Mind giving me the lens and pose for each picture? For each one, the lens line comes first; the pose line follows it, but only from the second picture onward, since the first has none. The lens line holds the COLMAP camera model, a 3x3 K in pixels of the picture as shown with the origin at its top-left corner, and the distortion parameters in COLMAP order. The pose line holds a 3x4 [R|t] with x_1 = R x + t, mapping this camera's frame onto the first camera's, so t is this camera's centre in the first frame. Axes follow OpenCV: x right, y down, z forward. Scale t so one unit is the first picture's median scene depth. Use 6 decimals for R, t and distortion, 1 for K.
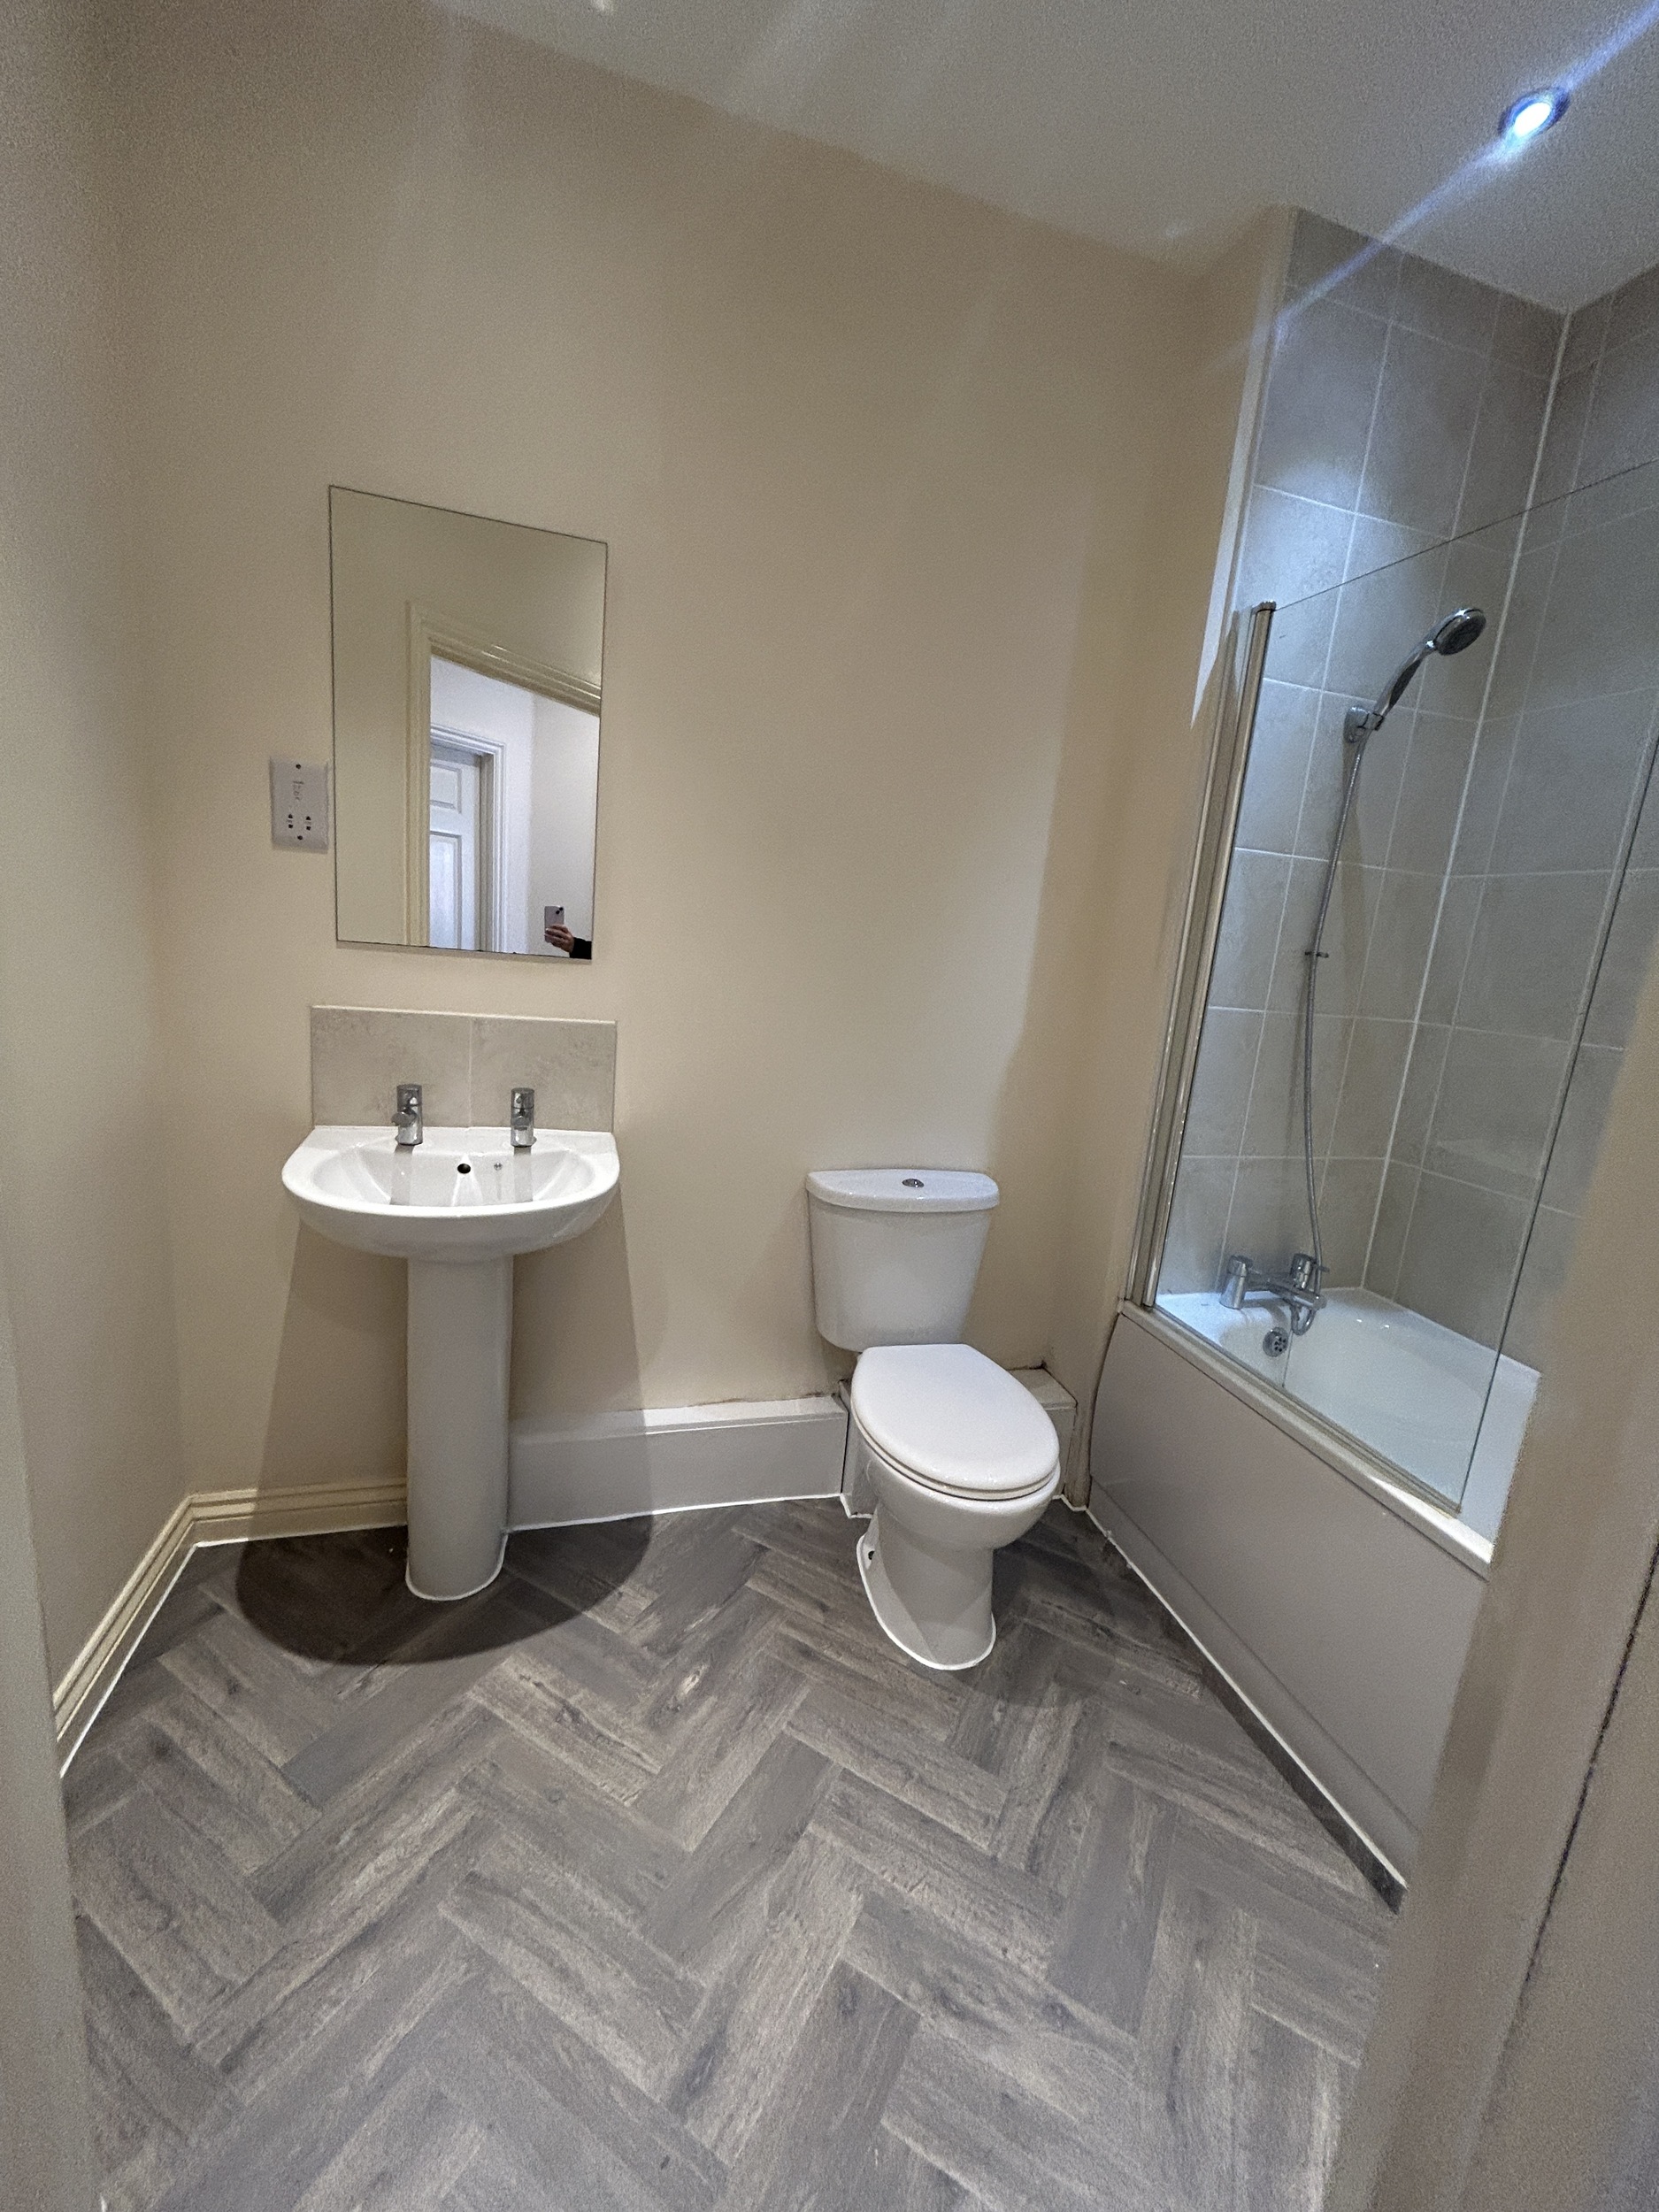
lens RADIAL K [[886.3, 0, 831.0], [0, 886.3, 1101.8], [0, 0, 1]] dist [0.001323, 0.000100]
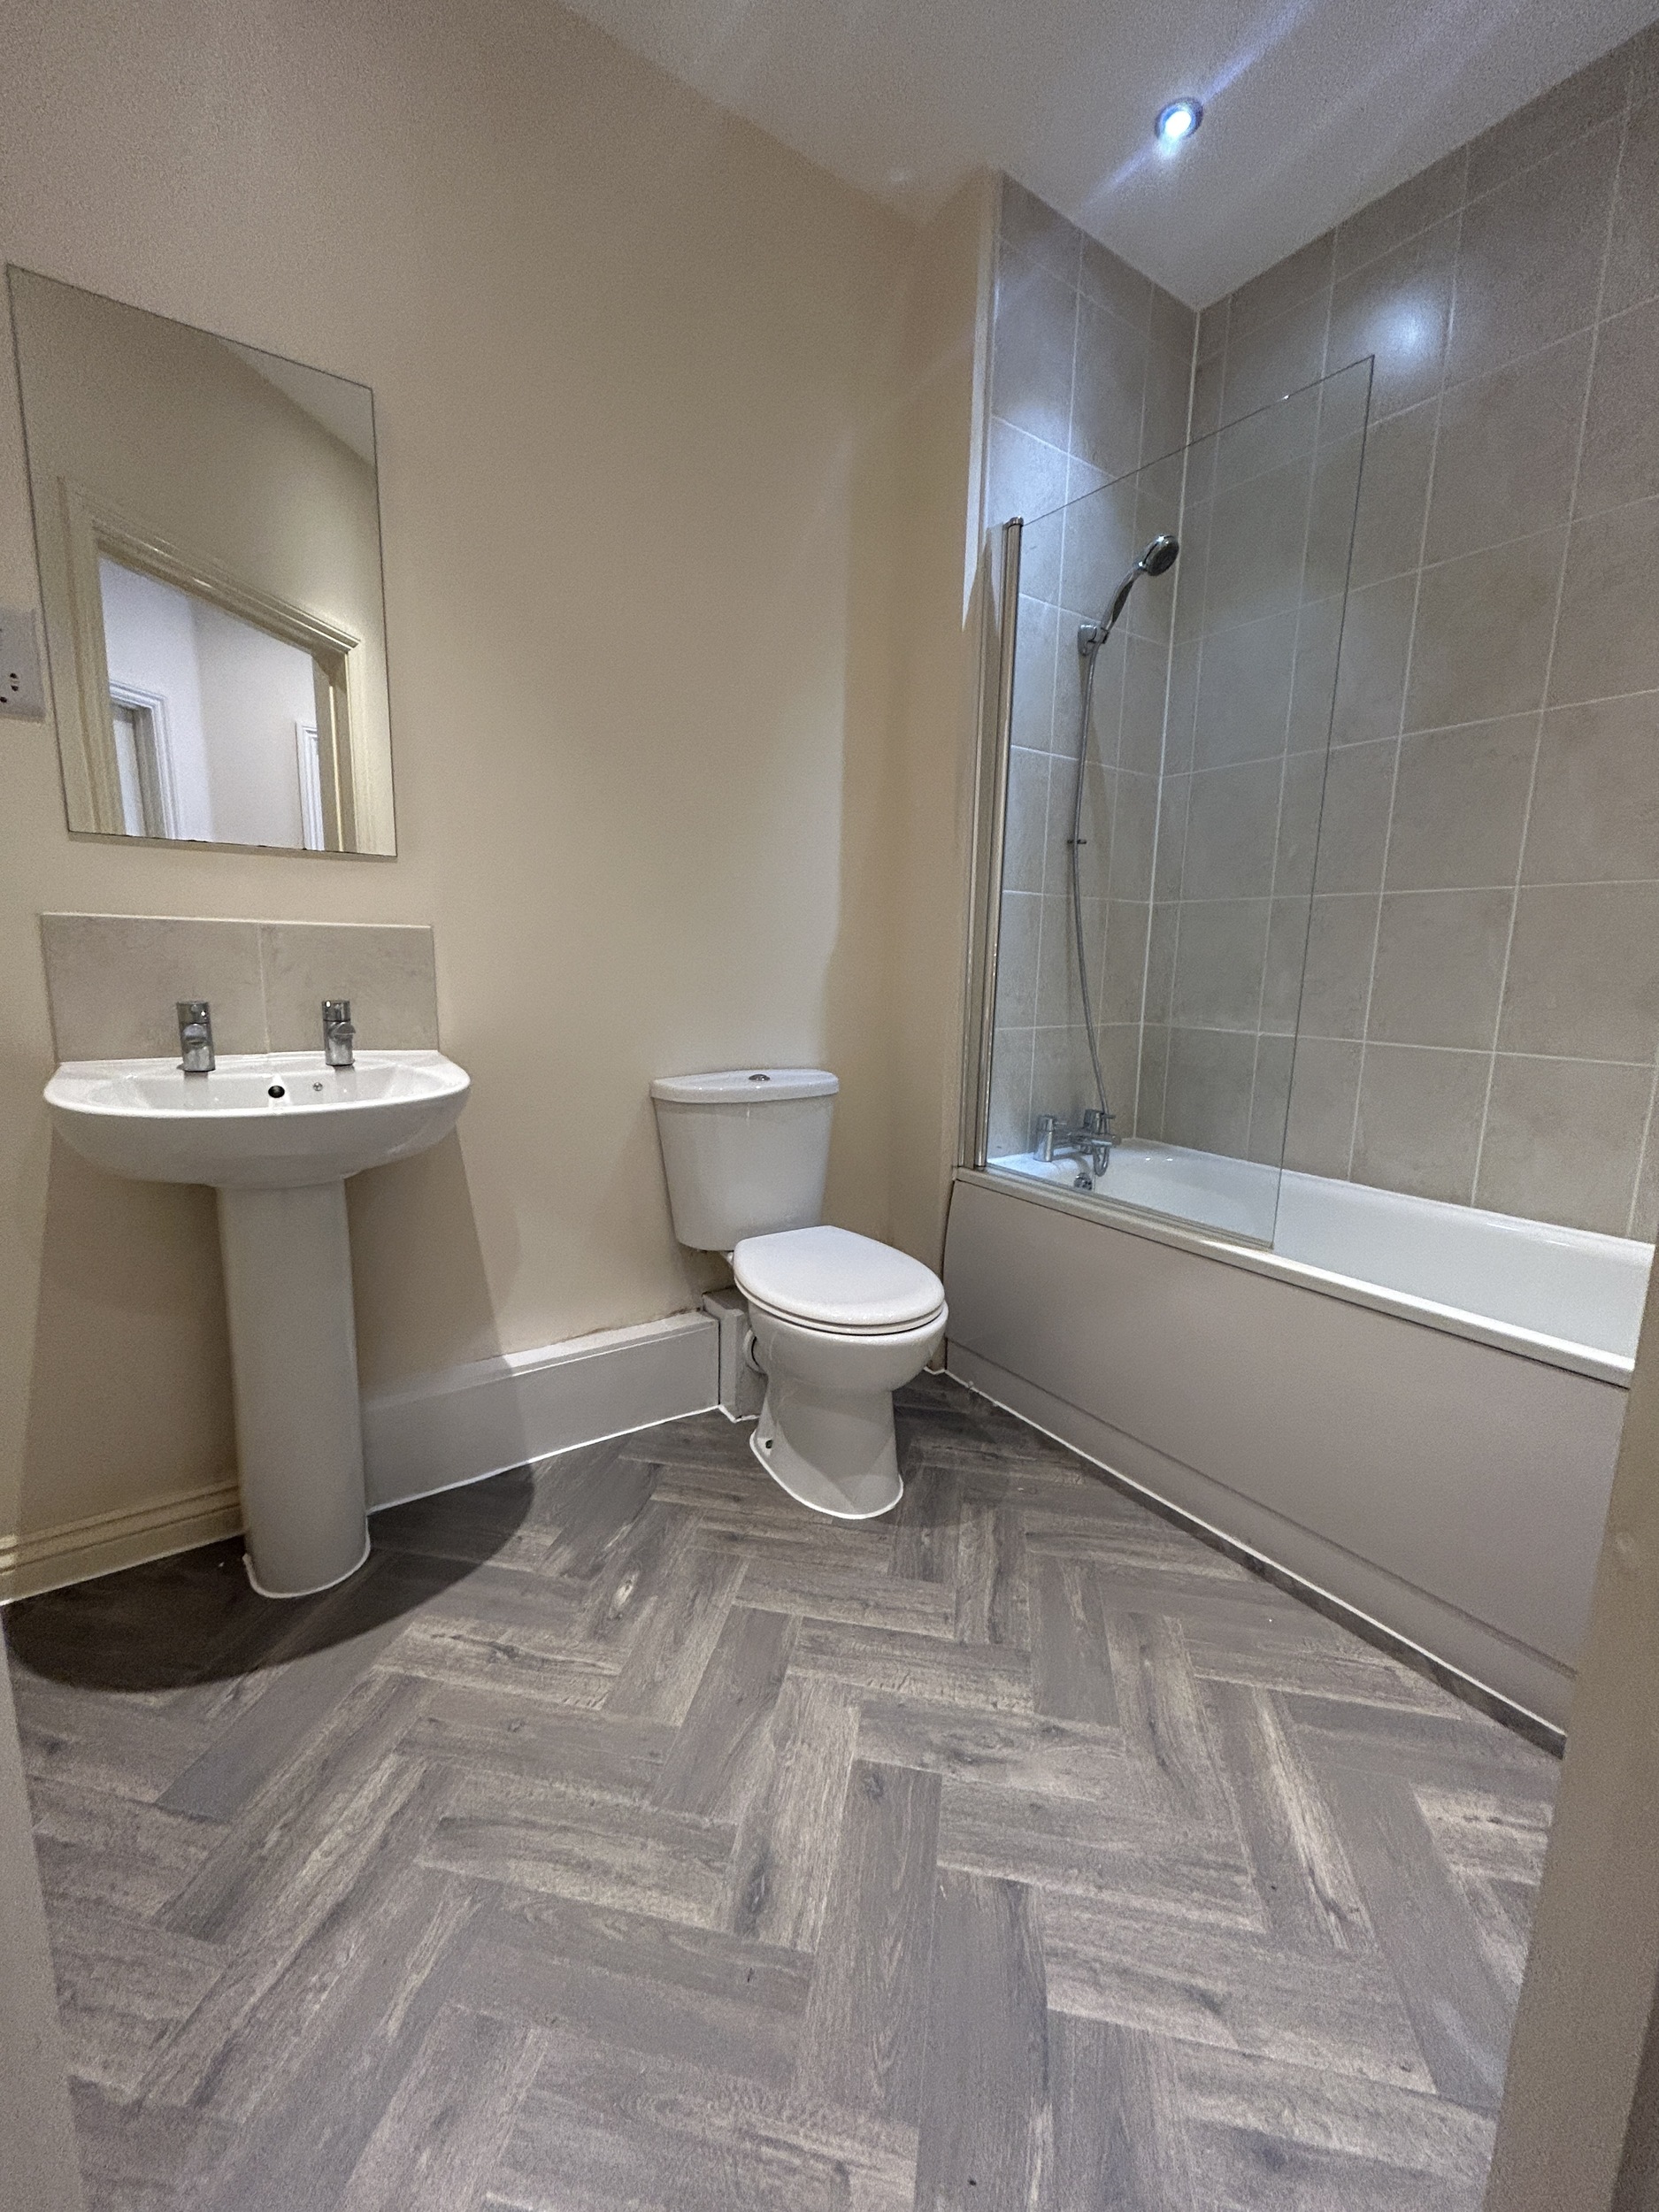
lens RADIAL K [[886.3, 0, 831.3], [0, 886.3, 1102.5], [0, 0, 1]] dist [0.001323, 0.000100]
pose [[0.946495, -0.116086, 0.301117, -0.164219], [0.119712, 0.992788, 0.006446, 0.146322], [-0.299694, 0.029946, 0.953565, 0.011990]]
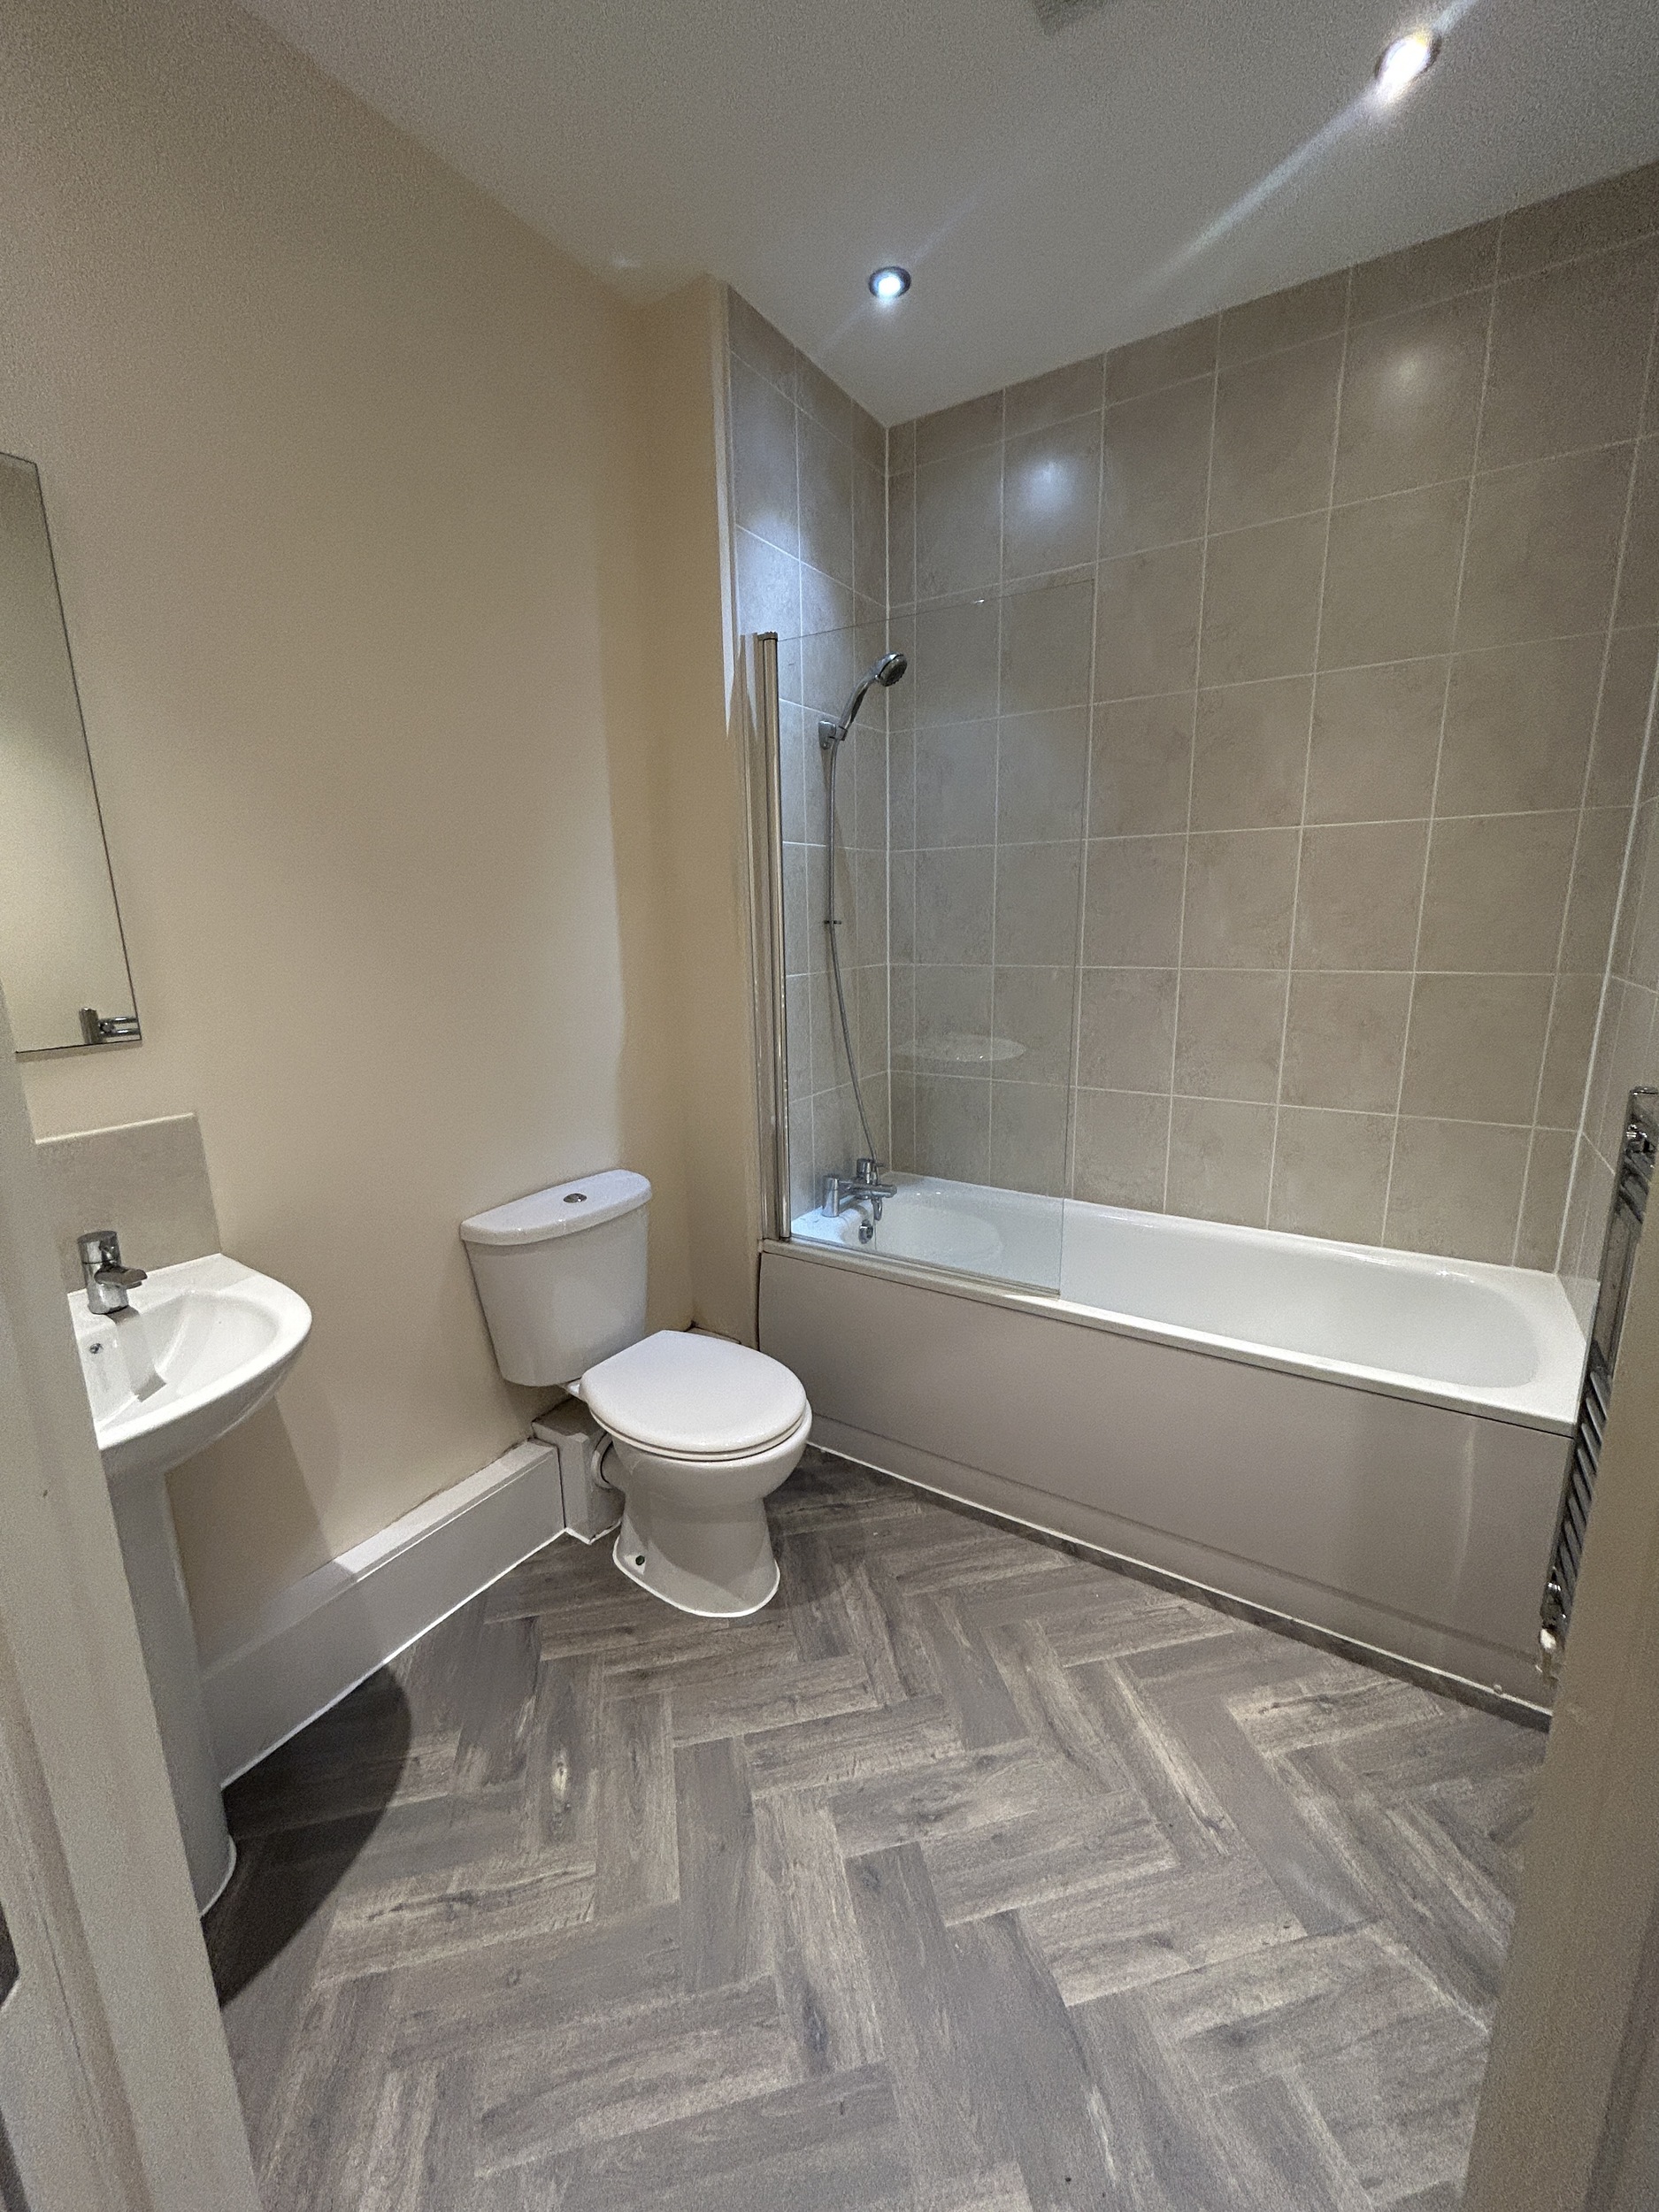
lens RADIAL K [[886.3, 0, 830.6], [0, 886.3, 1101.6], [0, 0, 1]] dist [0.001323, 0.000100]
pose [[0.746014, -0.236242, 0.622618, -0.338512], [0.206836, 0.970918, 0.120570, -0.085912], [-0.632994, 0.038833, 0.773182, 0.064192]]
